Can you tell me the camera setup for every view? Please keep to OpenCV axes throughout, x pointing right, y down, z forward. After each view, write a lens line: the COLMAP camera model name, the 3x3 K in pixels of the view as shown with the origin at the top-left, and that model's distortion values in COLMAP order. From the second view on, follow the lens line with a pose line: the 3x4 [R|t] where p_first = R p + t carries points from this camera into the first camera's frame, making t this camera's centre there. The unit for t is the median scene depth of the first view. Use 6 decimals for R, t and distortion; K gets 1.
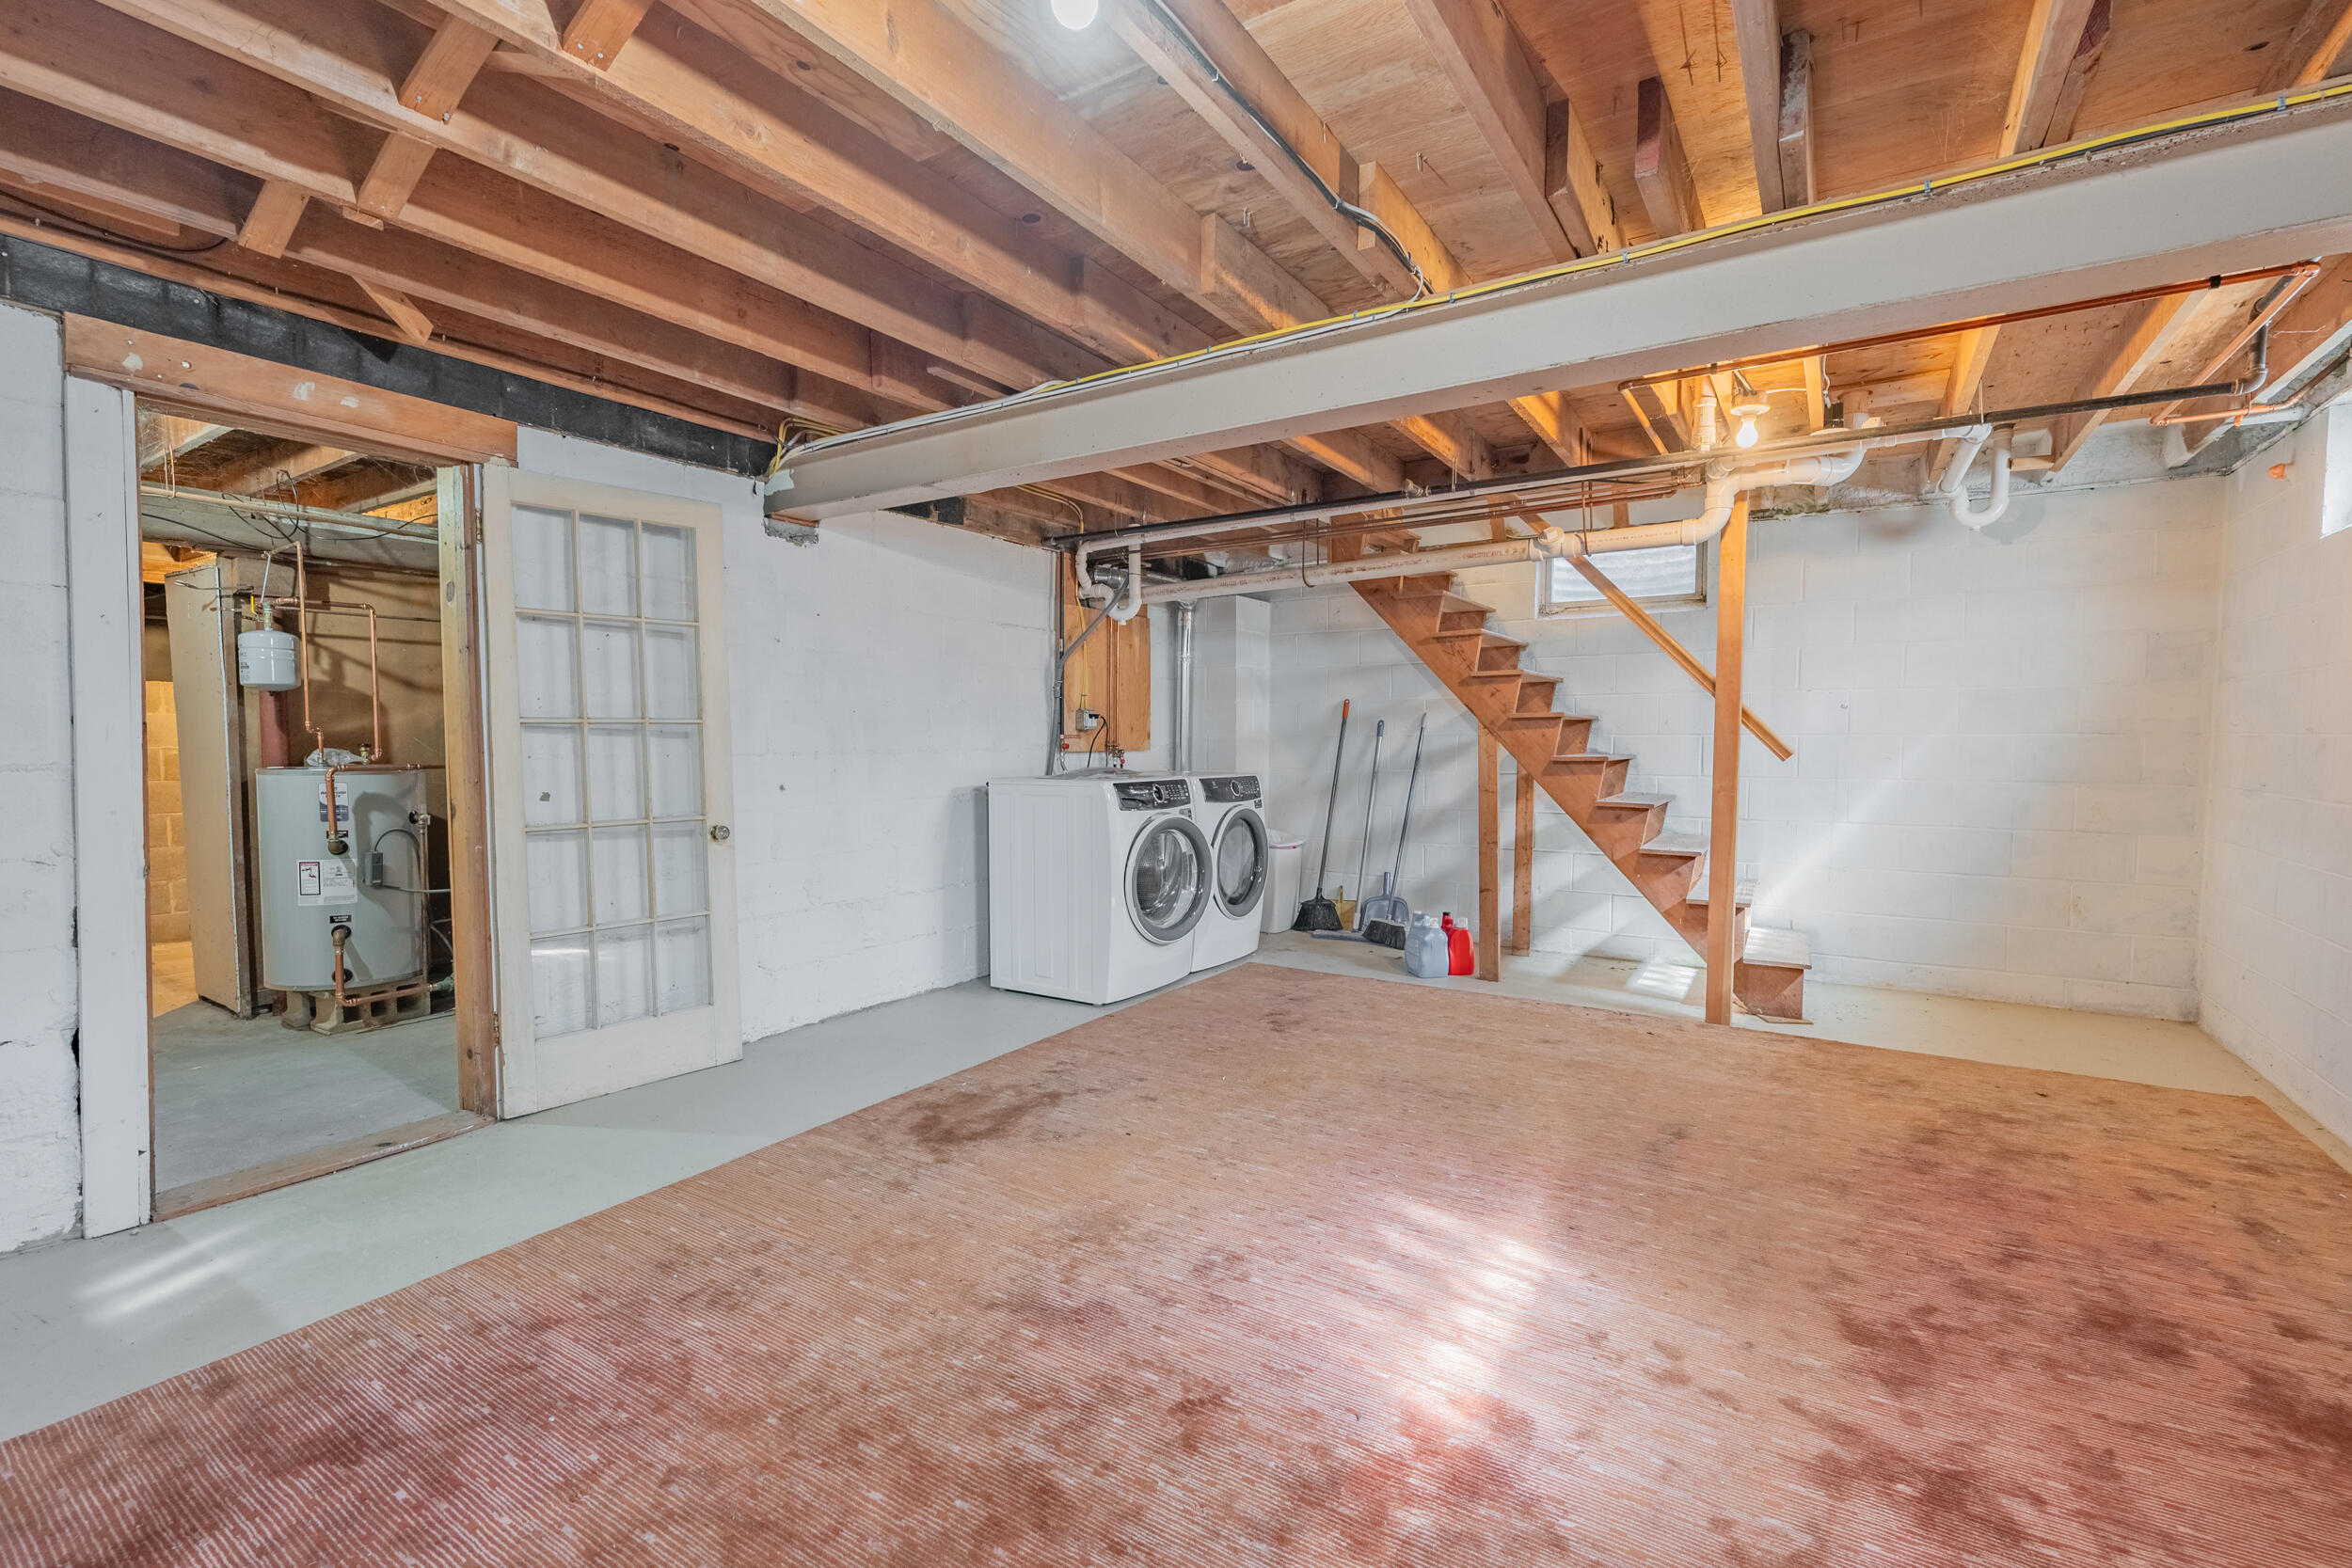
lens RADIAL K [[1026.5, 0, 1172.4], [0, 1026.5, 782.2], [0, 0, 1]] dist [0.000530, -0.000157]
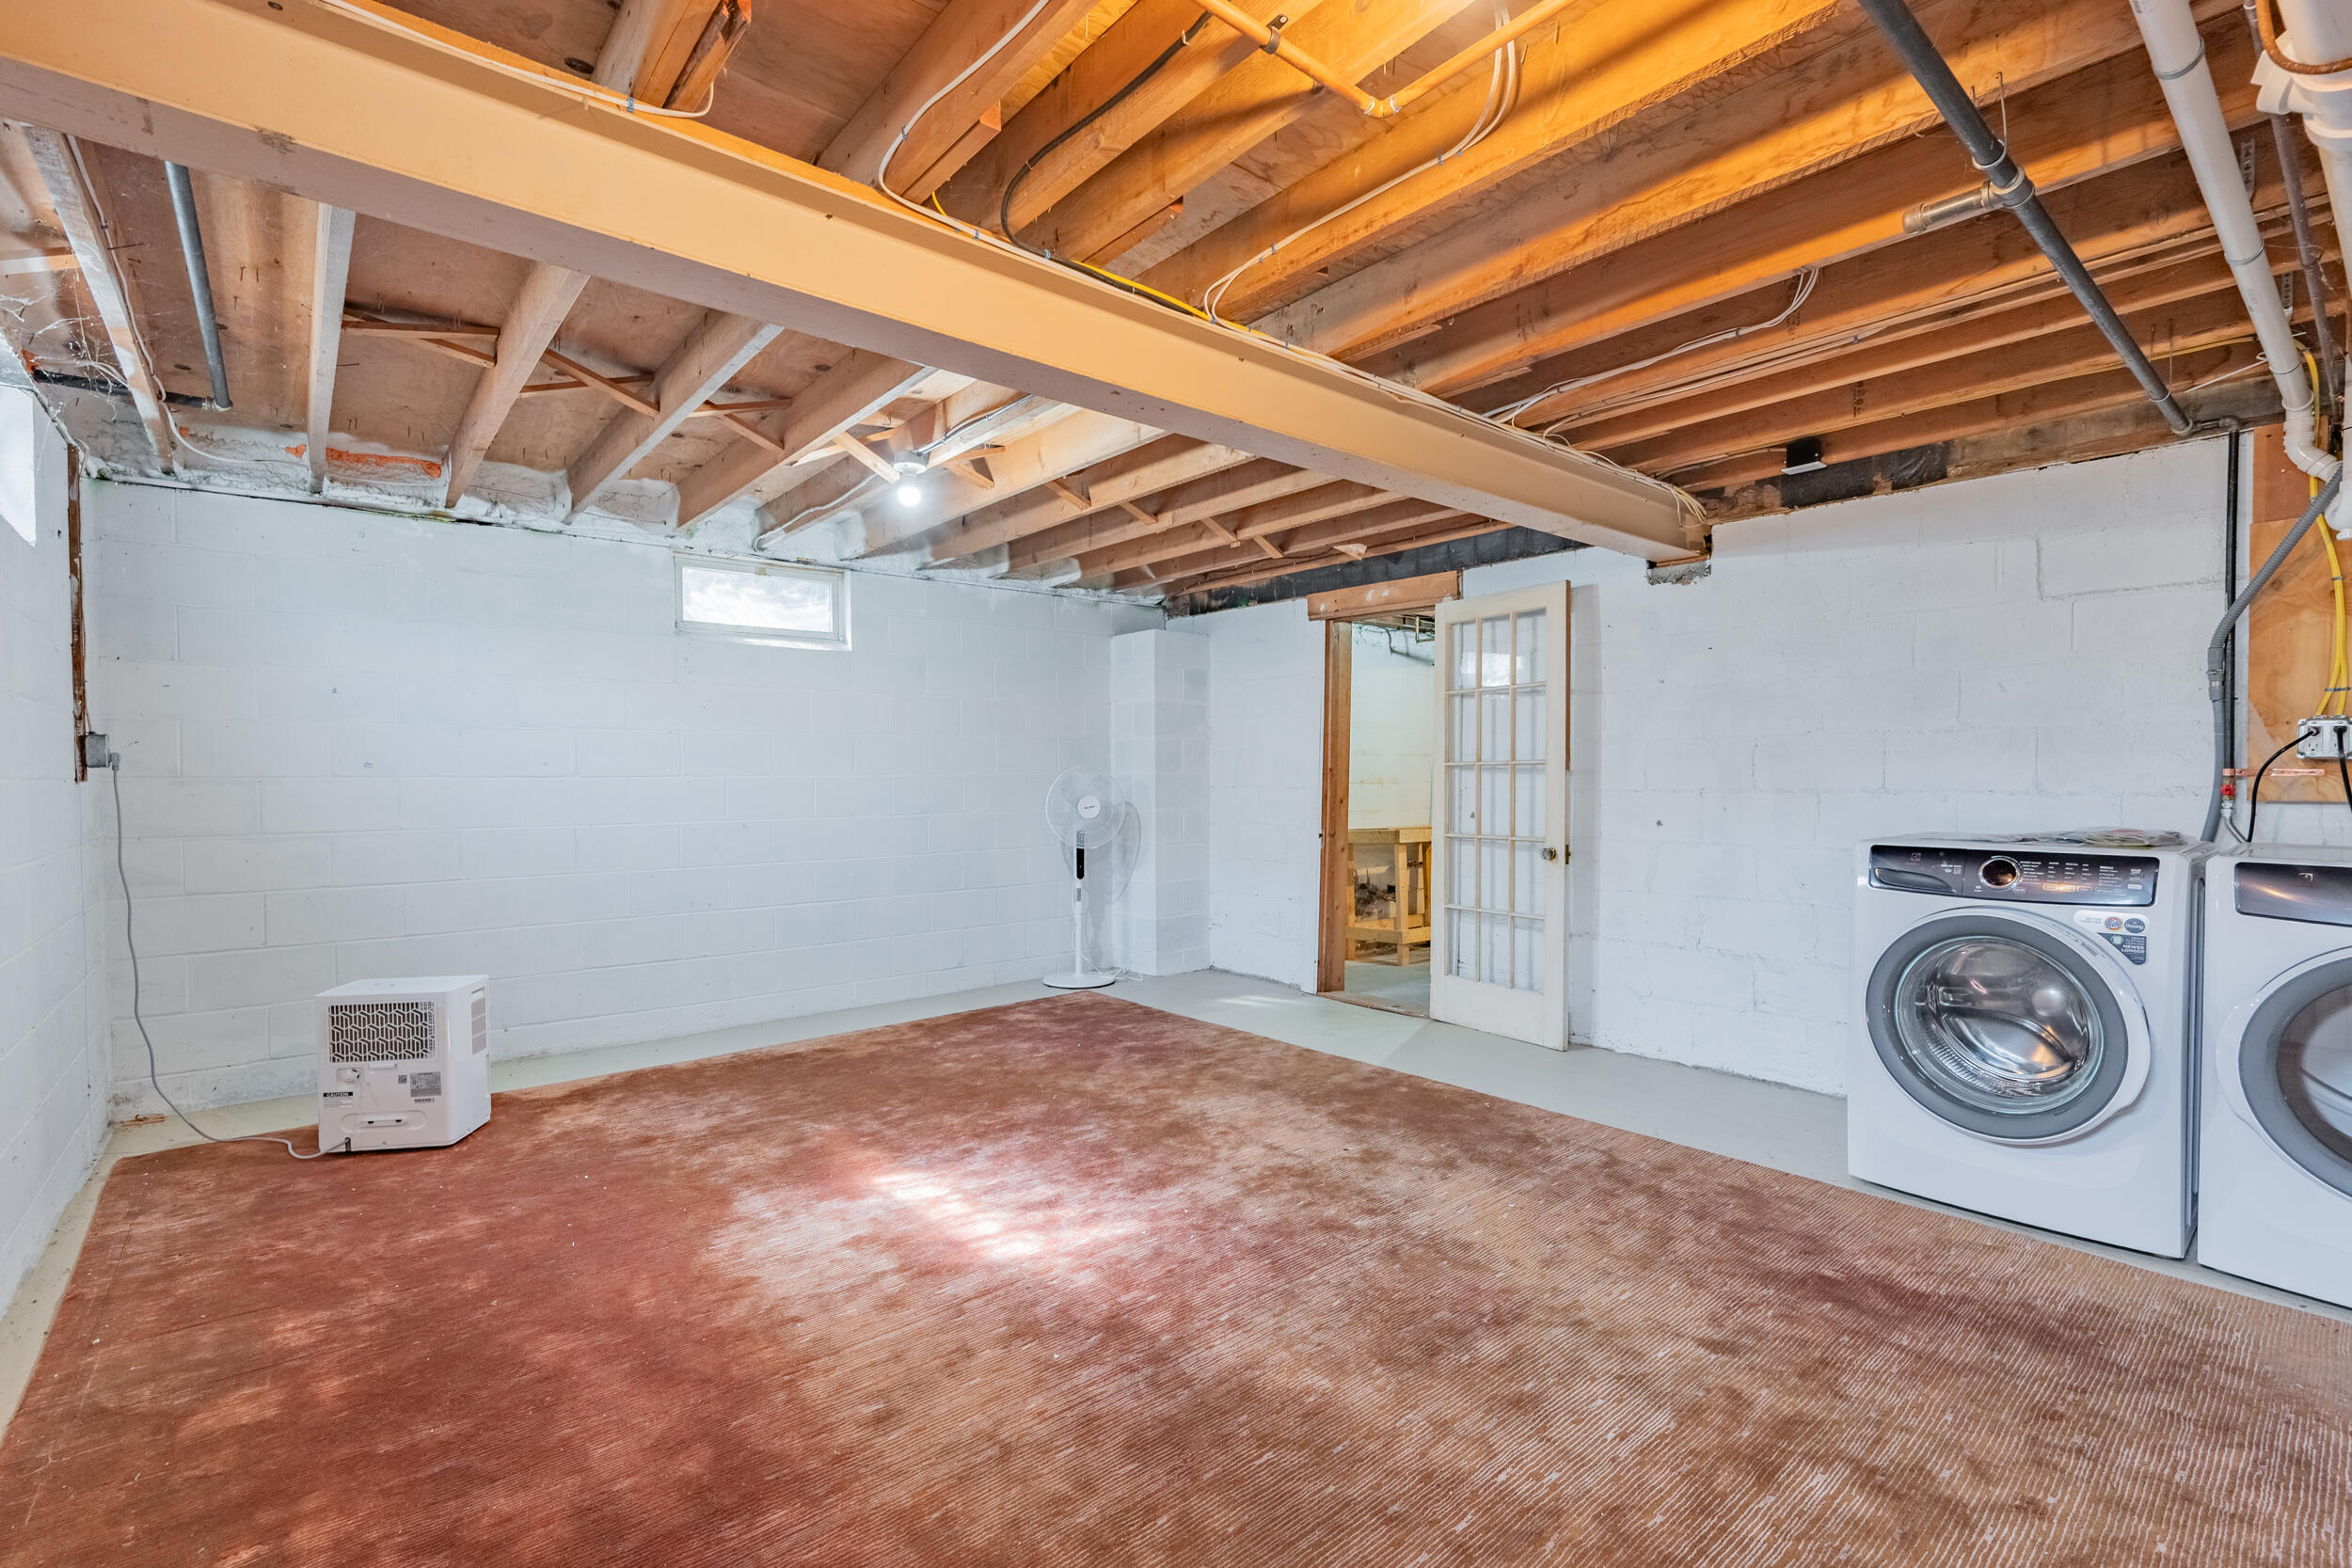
lens RADIAL K [[1026.5, 0, 1168.3], [0, 1026.5, 786.7], [0, 0, 1]] dist [0.000530, -0.000157]
pose [[-0.286352, 0.017561, -0.957964, 0.946068], [-0.034300, 0.999003, 0.028566, -0.055673], [0.957510, 0.041038, -0.285464, 1.023873]]
